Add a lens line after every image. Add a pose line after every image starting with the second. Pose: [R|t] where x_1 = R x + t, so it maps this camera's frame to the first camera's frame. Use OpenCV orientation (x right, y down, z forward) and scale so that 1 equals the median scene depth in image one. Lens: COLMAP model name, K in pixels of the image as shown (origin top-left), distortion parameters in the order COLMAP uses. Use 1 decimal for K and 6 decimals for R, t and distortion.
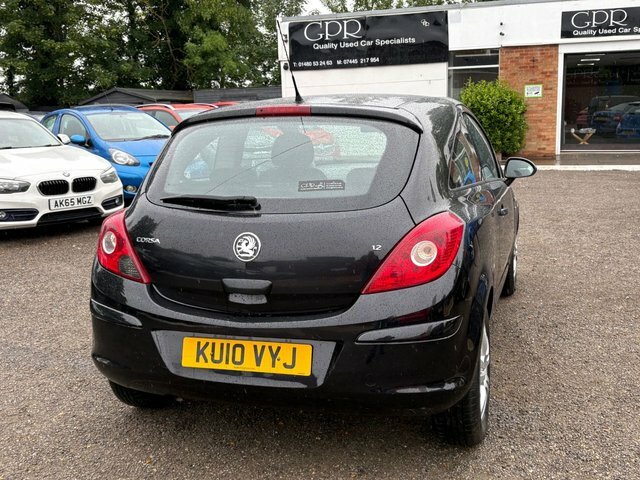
lens RADIAL K [[730.9, 0, 320.0], [0, 730.9, 240.0], [0, 0, 1]] dist [0.087313, -0.178407]
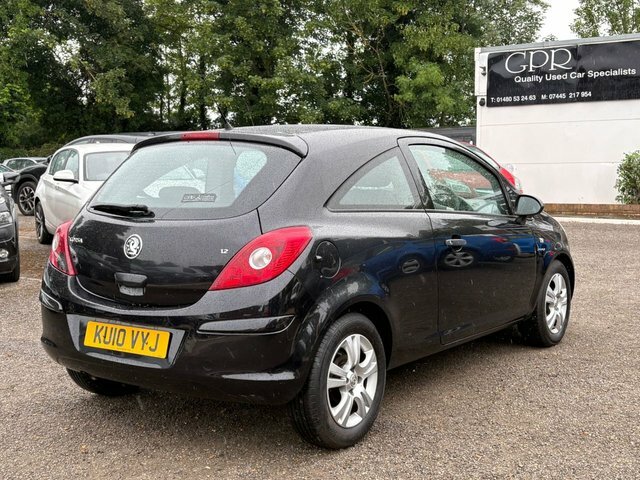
lens RADIAL K [[865.6, 0, 322.2], [0, 865.6, 241.8], [0, 0, 1]] dist [0.176793, -0.576456]
pose [[0.952289, 0.051446, -0.300830, 0.106649], [-0.073703, 0.995282, -0.063102, 0.011807], [0.296165, 0.082263, 0.951588, -0.044213]]
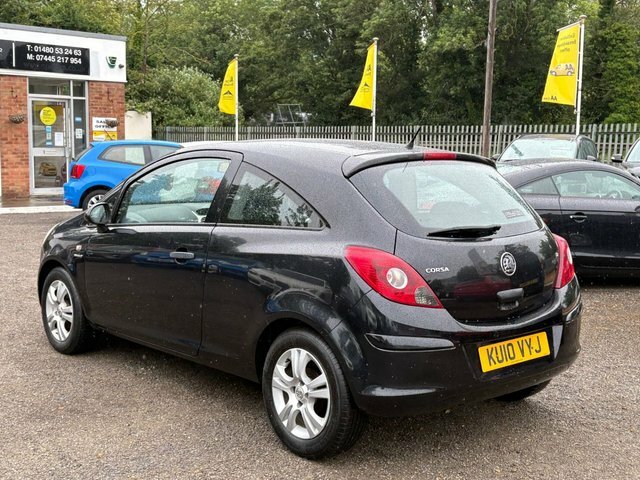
lens RADIAL K [[865.6, 0, 322.2], [0, 865.6, 241.8], [0, 0, 1]] dist [0.176793, -0.576456]
pose [[0.511914, -0.064891, 0.856582, -0.265874], [0.121168, 0.992628, 0.002784, -0.012245], [-0.850448, 0.102365, 0.516003, 0.085987]]
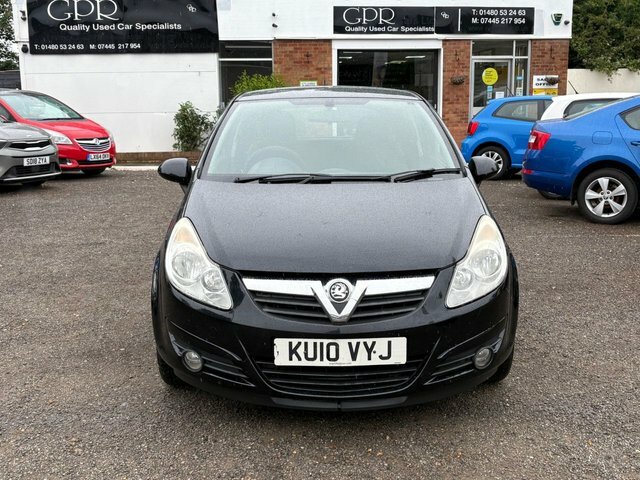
lens RADIAL K [[795.1, 0, 320.0], [0, 795.1, 240.0], [0, 0, 1]] dist [0.118540, -0.319447]
pose [[0.927378, -0.045559, 0.371341, -0.096448], [0.049340, 0.998782, -0.000682, -0.001201], [-0.370858, 0.018954, 0.928496, 0.030126]]
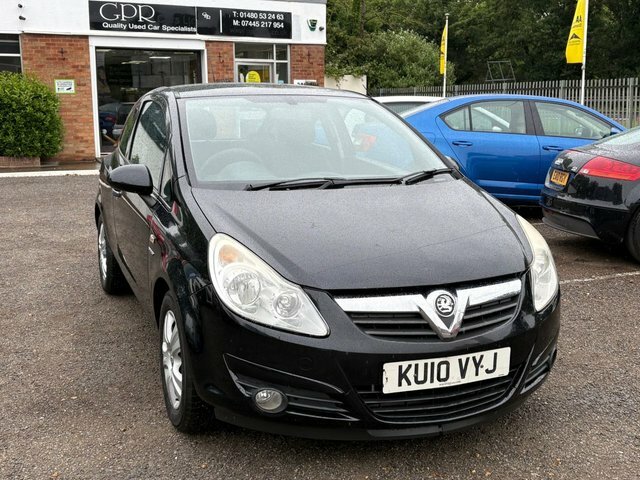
lens RADIAL K [[795.1, 0, 320.0], [0, 795.1, 240.0], [0, 0, 1]] dist [0.118540, -0.319447]
pose [[0.730936, -0.092301, 0.676175, -0.160520], [0.103981, 0.994306, 0.023325, -0.009975], [-0.674477, 0.053261, 0.736372, 0.096979]]
